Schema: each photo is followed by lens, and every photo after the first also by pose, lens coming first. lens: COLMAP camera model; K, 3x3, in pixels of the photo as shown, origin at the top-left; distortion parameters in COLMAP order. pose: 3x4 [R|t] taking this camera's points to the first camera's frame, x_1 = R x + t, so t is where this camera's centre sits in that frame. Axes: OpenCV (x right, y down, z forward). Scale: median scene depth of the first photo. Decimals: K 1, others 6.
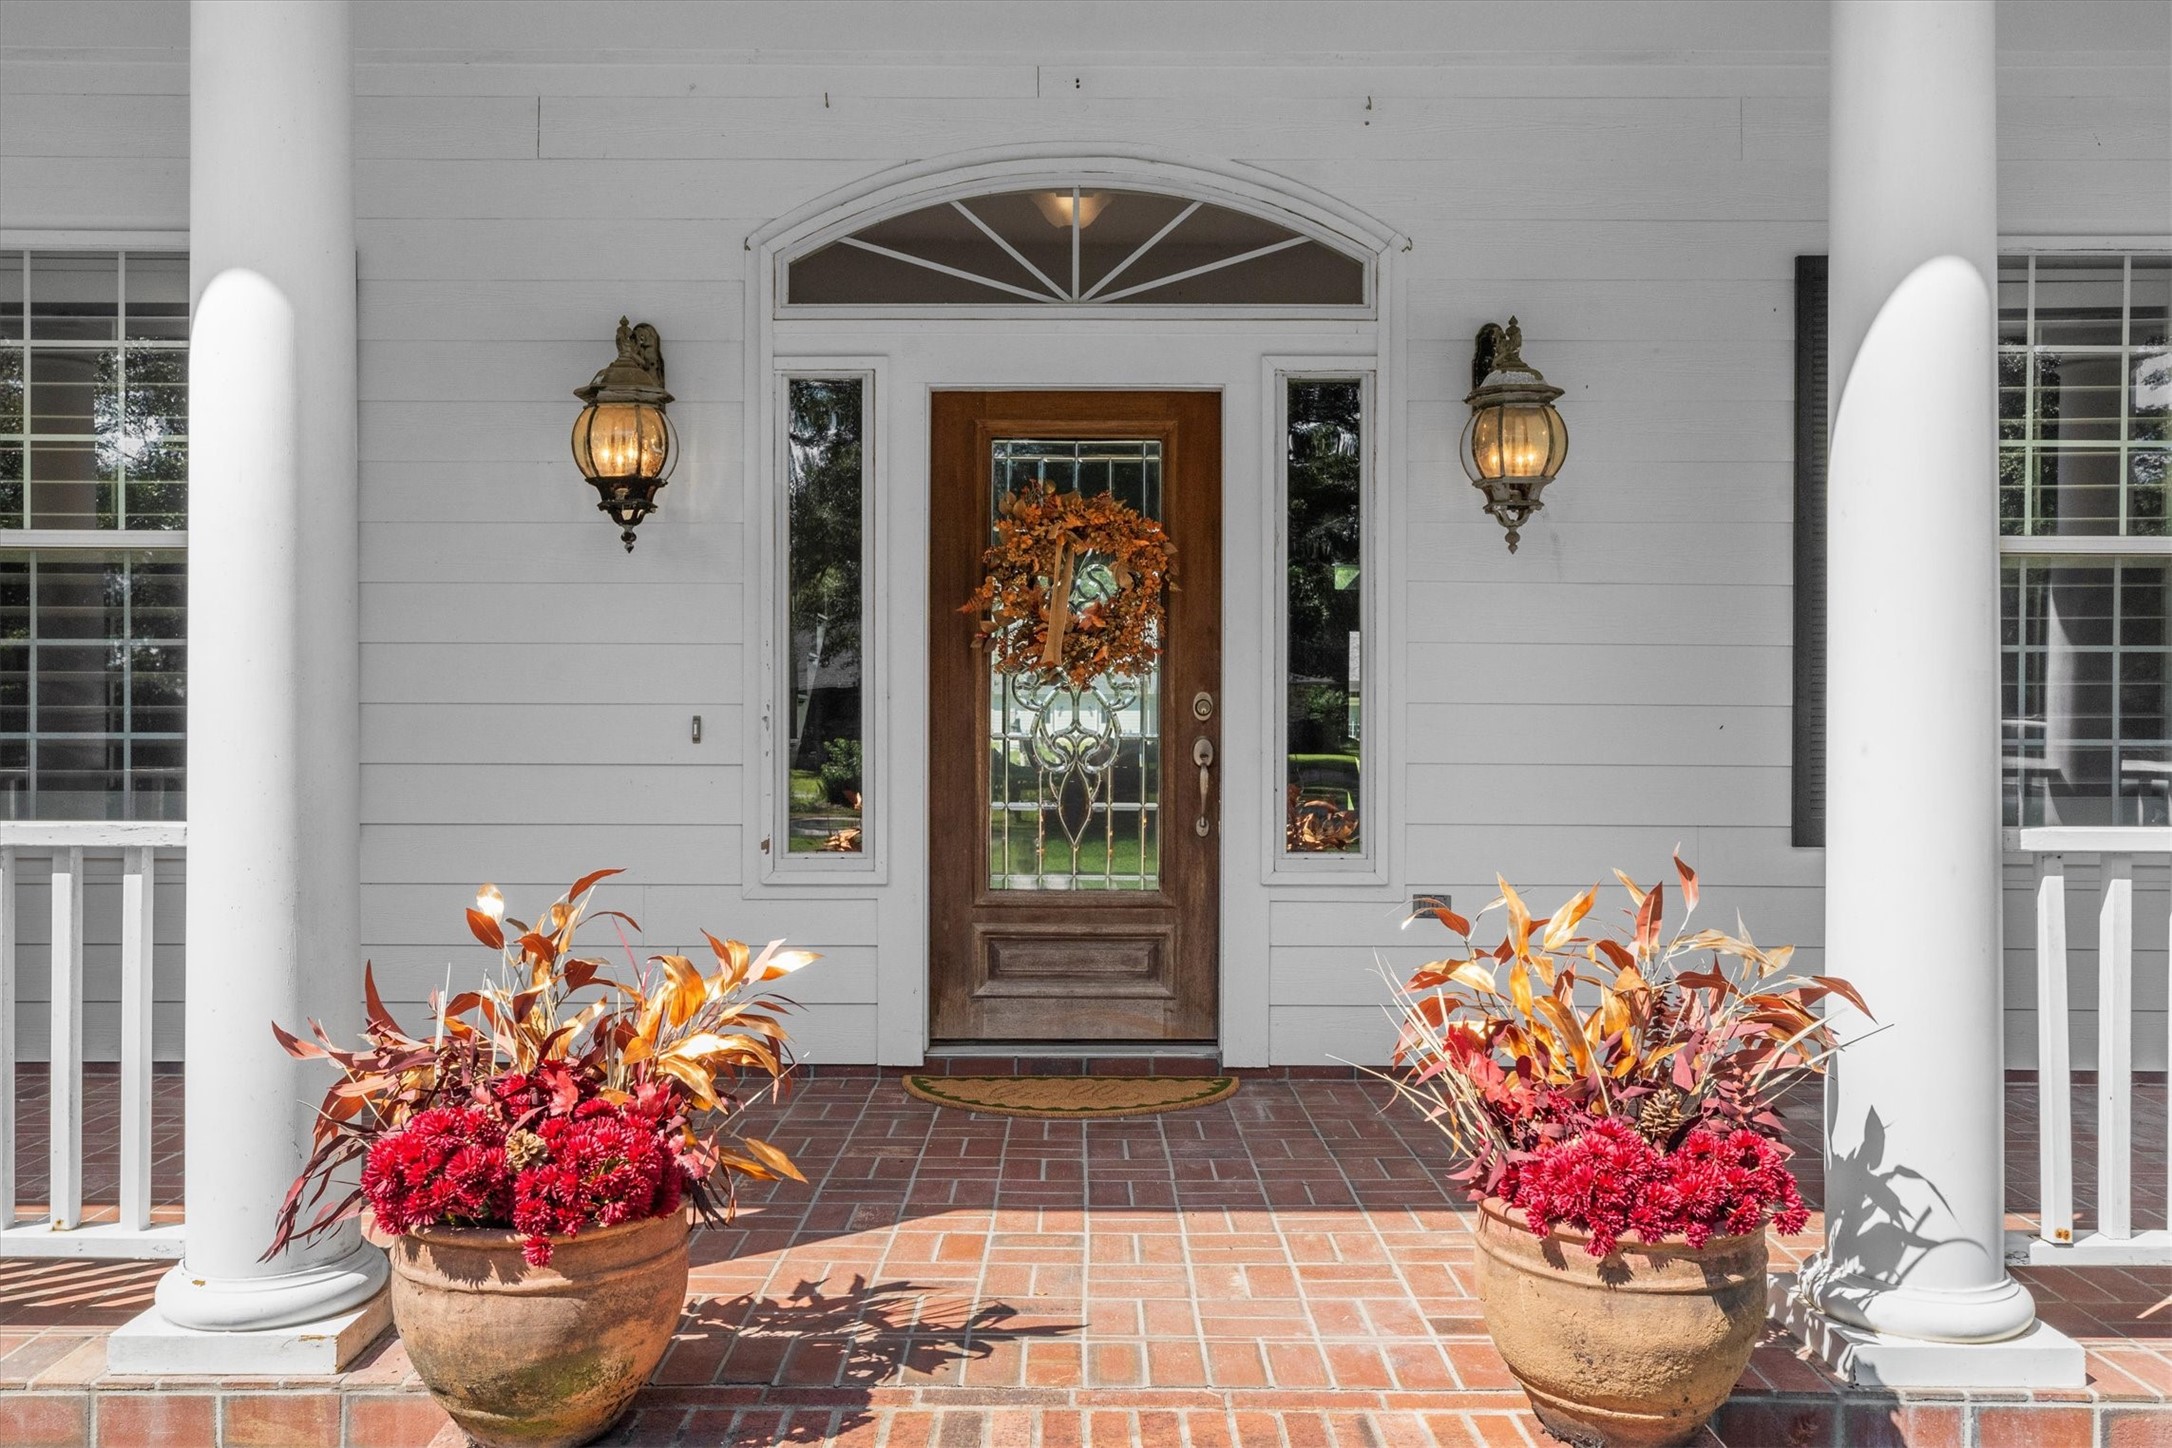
lens RADIAL K [[969.1, 0, 1086.0], [0, 969.1, 721.0], [0, 0, 1]] dist [-0.002354, -0.000269]
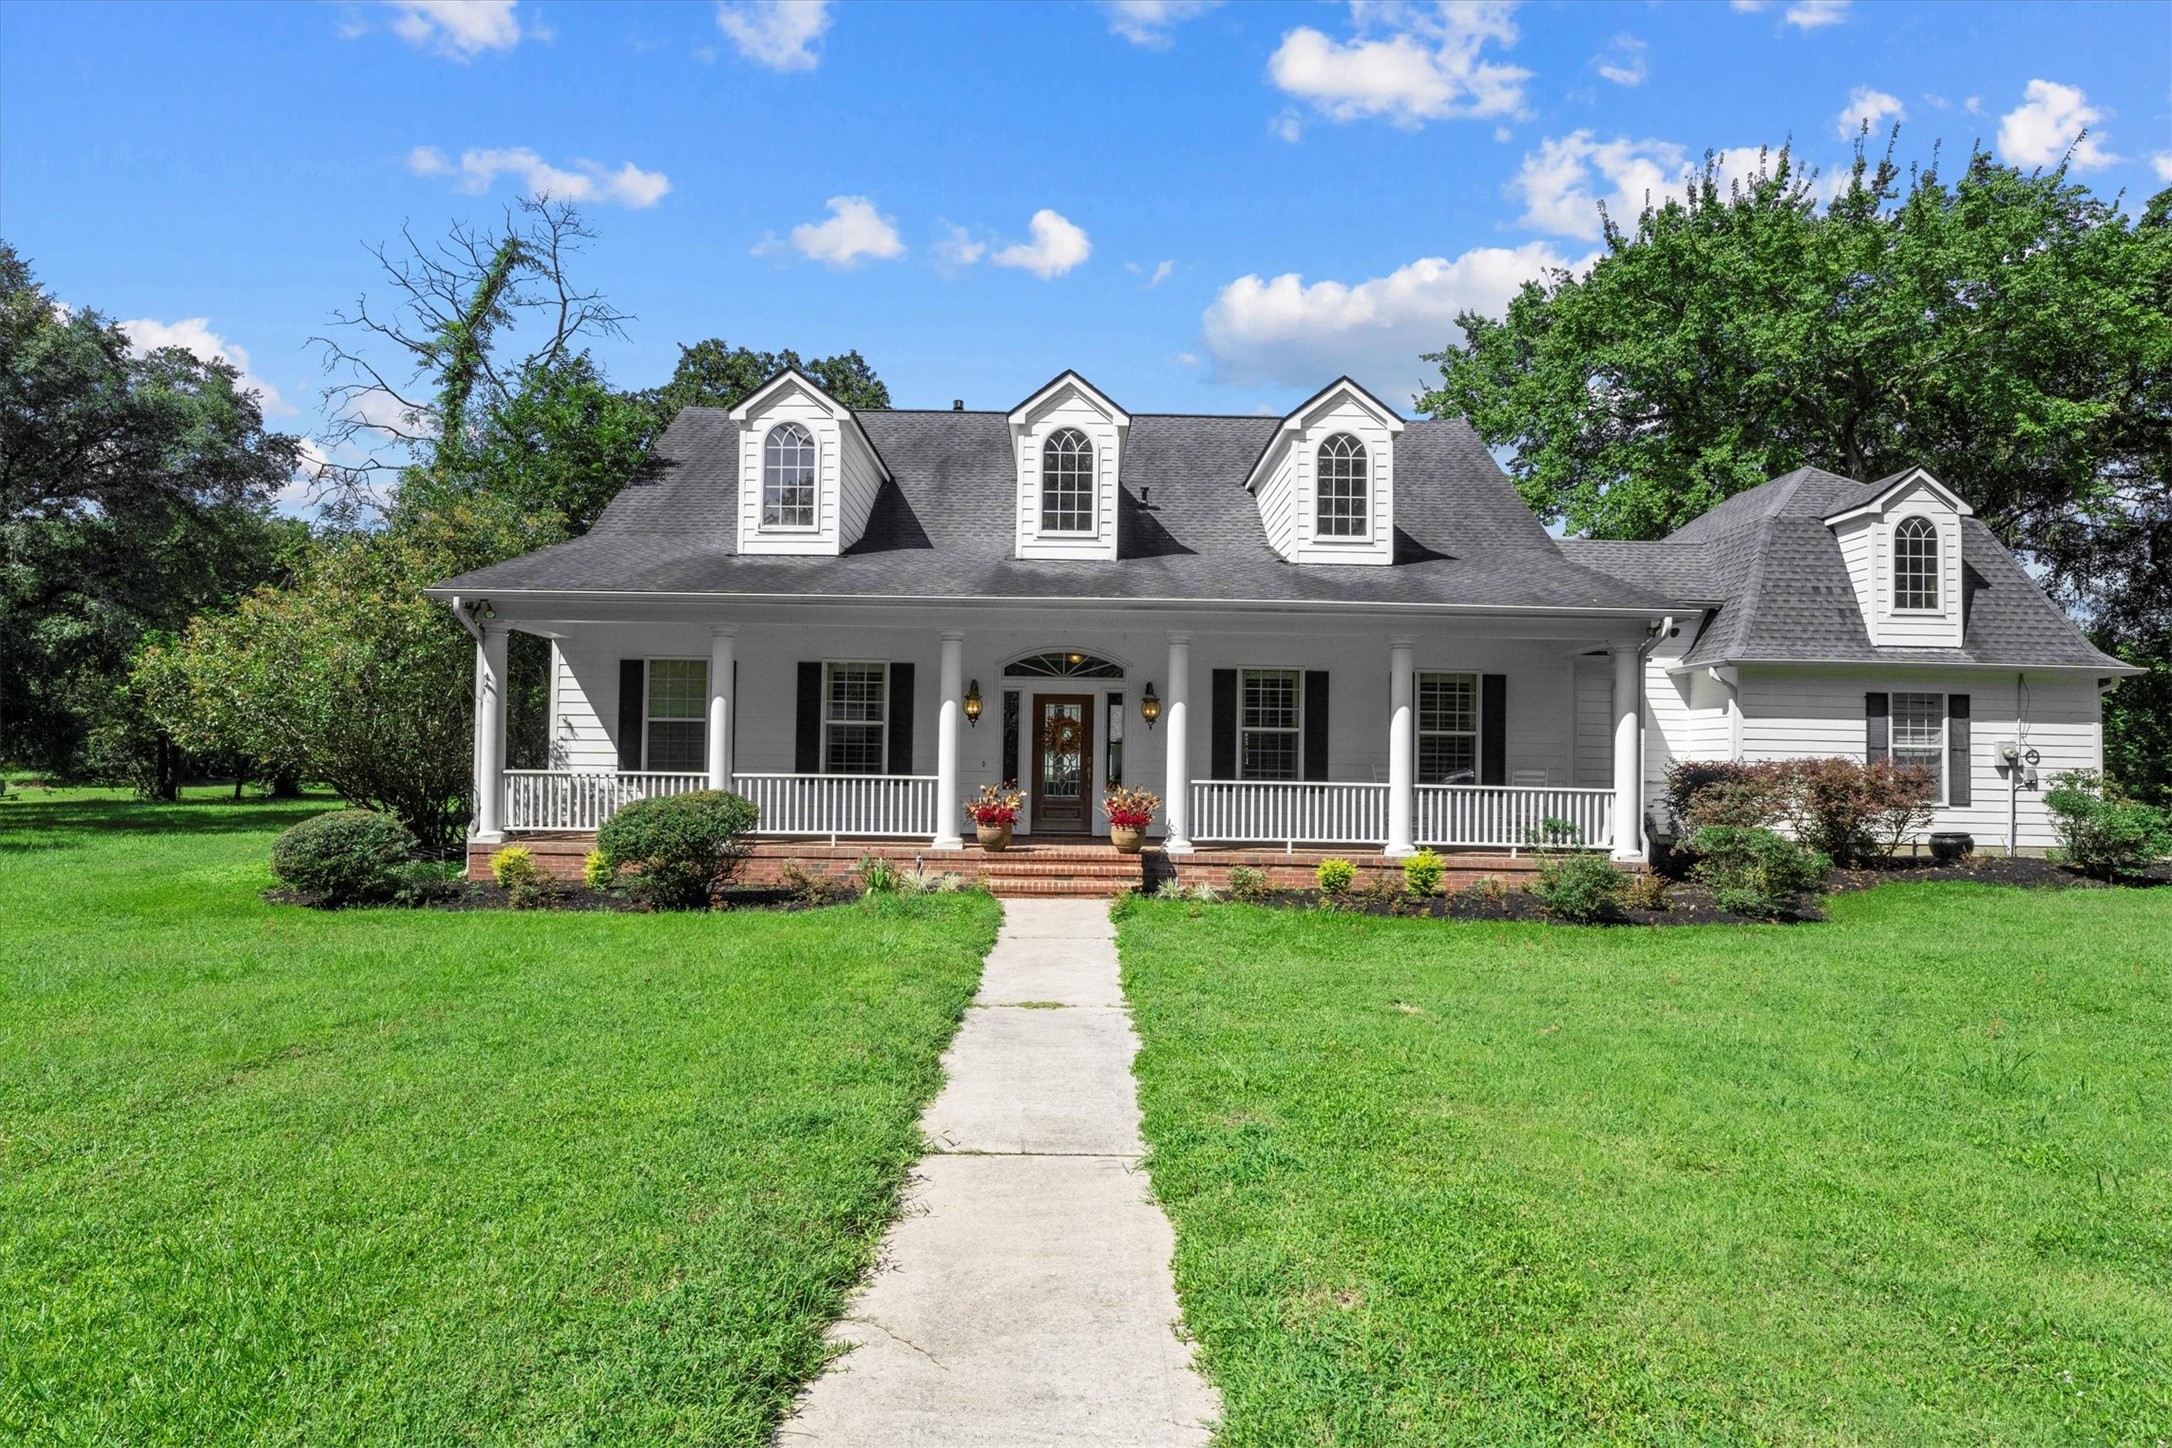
lens RADIAL K [[969.1, 0, 1084.6], [0, 969.1, 735.2], [0, 0, 1]] dist [-0.002354, -0.000269]
pose [[0.999927, 0.011877, 0.002284, 0.086470], [-0.011819, 0.999650, -0.023685, -0.028281], [-0.002565, 0.023656, 0.999717, -3.846007]]
